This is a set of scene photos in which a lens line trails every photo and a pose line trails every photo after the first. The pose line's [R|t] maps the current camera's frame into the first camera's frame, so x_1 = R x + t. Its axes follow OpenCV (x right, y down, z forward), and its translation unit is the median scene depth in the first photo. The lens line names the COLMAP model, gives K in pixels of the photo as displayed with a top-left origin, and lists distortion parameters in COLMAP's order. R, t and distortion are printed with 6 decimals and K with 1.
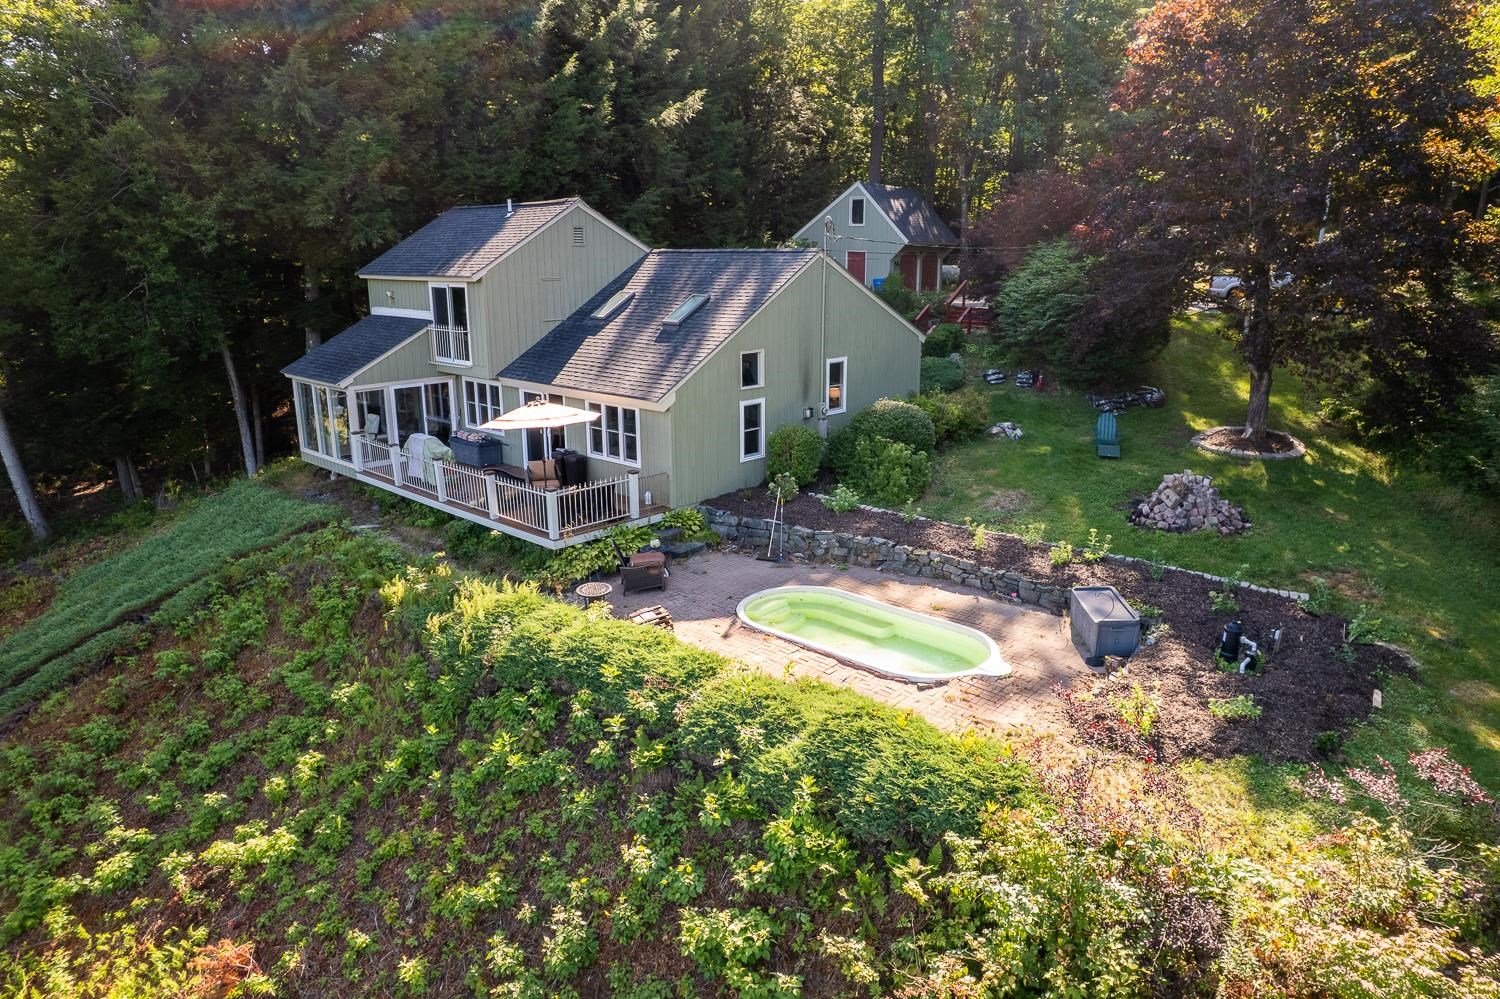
lens RADIAL K [[959.9, 0, 755.1], [0, 959.9, 503.1], [0, 0, 1]] dist [-0.073764, 0.064292]
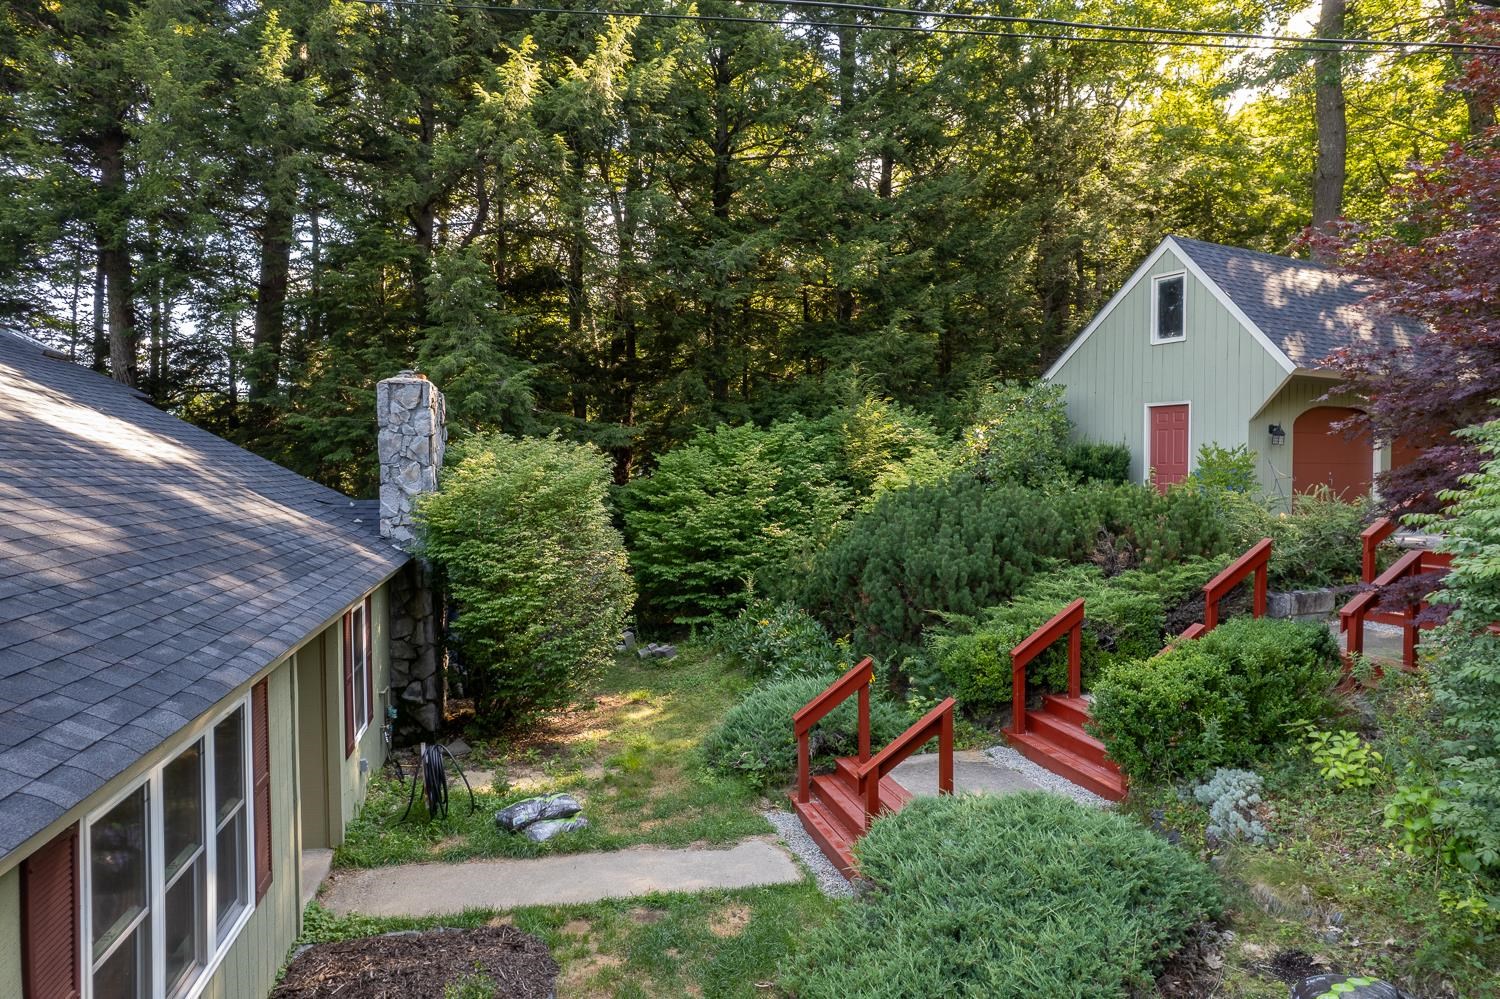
lens RADIAL K [[959.9, 0, 755.1], [0, 959.9, 503.1], [0, 0, 1]] dist [-0.073764, 0.064292]
pose [[0.836728, 0.015542, -0.547398, 0.362154], [-0.138445, 0.973129, -0.183991, -0.250876], [0.529829, 0.229735, 0.816396, 1.185037]]
